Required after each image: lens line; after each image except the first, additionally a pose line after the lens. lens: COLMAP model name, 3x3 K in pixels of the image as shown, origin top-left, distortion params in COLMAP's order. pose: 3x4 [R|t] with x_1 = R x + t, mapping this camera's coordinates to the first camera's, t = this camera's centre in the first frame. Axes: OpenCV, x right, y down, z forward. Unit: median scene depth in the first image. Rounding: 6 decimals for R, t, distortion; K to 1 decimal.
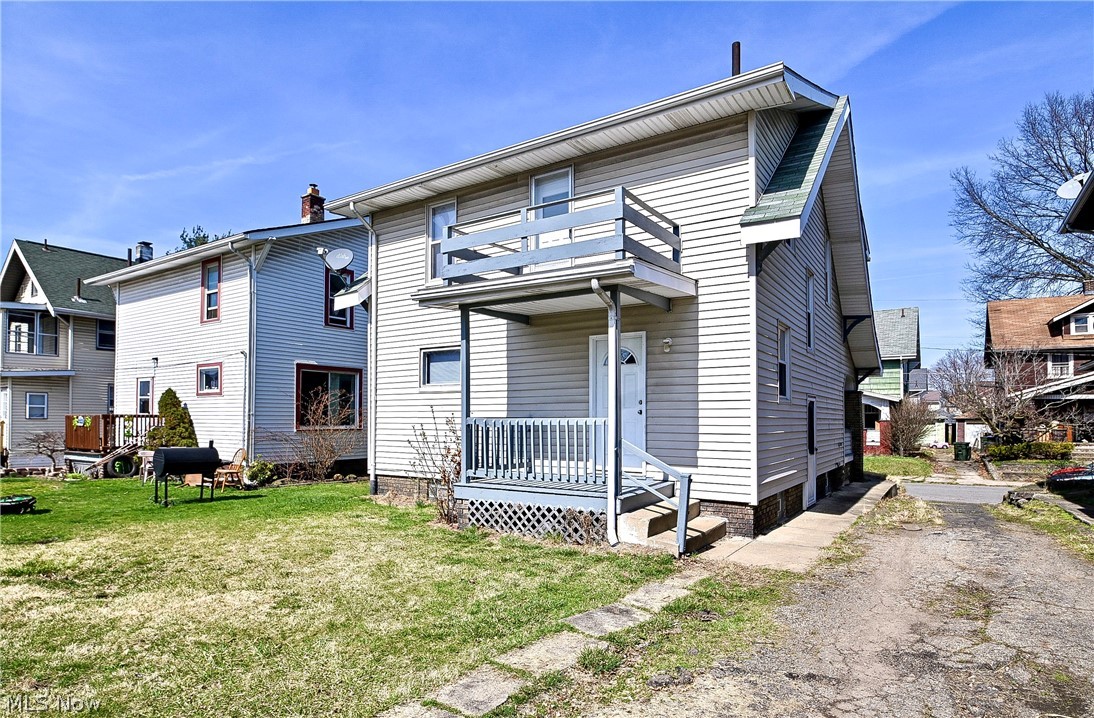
lens RADIAL K [[599.8, 0, 547.2], [0, 599.8, 404.5], [0, 0, 1]] dist [-0.016279, -0.000114]
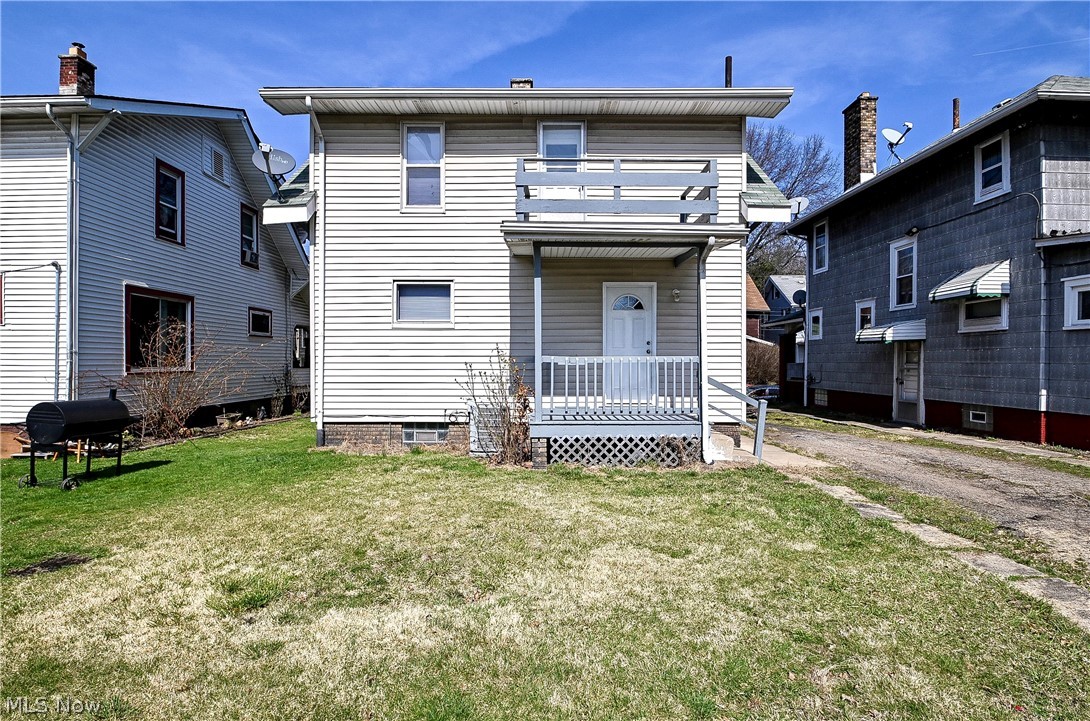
lens RADIAL K [[554.6, 0, 545.0], [0, 554.6, 360.5], [0, 0, 1]] dist [-0.000883, -0.014137]
pose [[0.832326, -0.002655, 0.554280, -0.607257], [-0.011854, 0.999675, 0.022589, 0.007966], [-0.554160, -0.025372, 0.832024, 0.216254]]
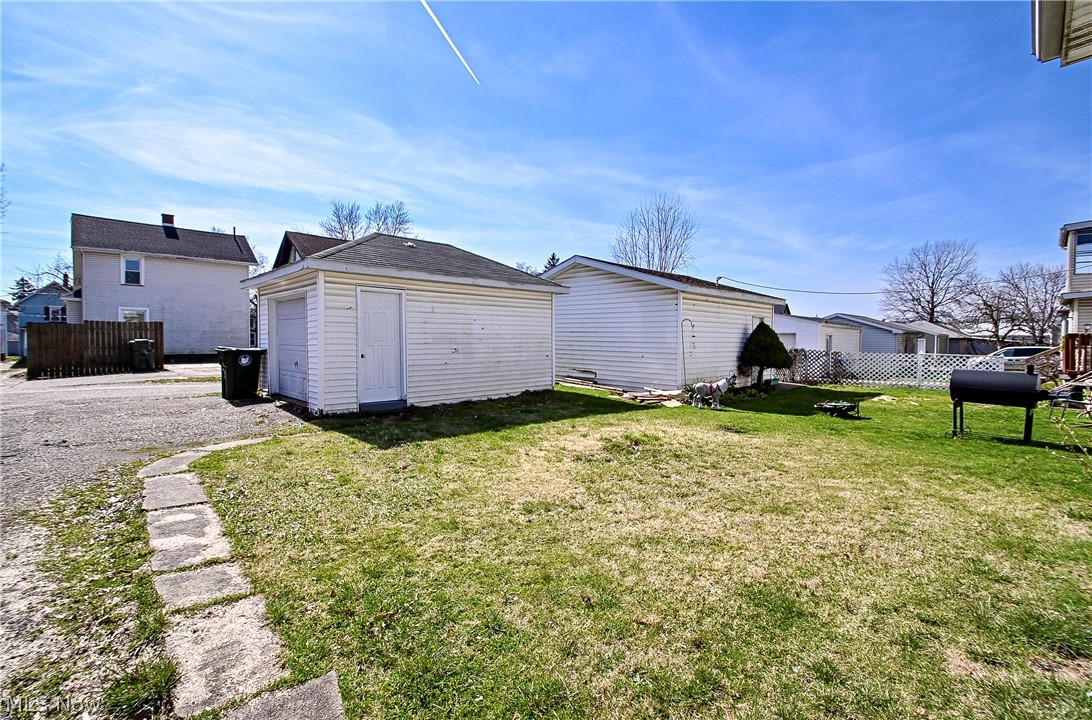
lens RADIAL K [[472.9, 0, 546.0], [0, 472.9, 360.0], [0, 0, 1]] dist [0.001691, 0.000237]
pose [[-0.214776, 0.040296, -0.975832, 0.211998], [0.020111, 0.999119, 0.036831, 0.023432], [0.976456, -0.011715, -0.215397, 0.674401]]
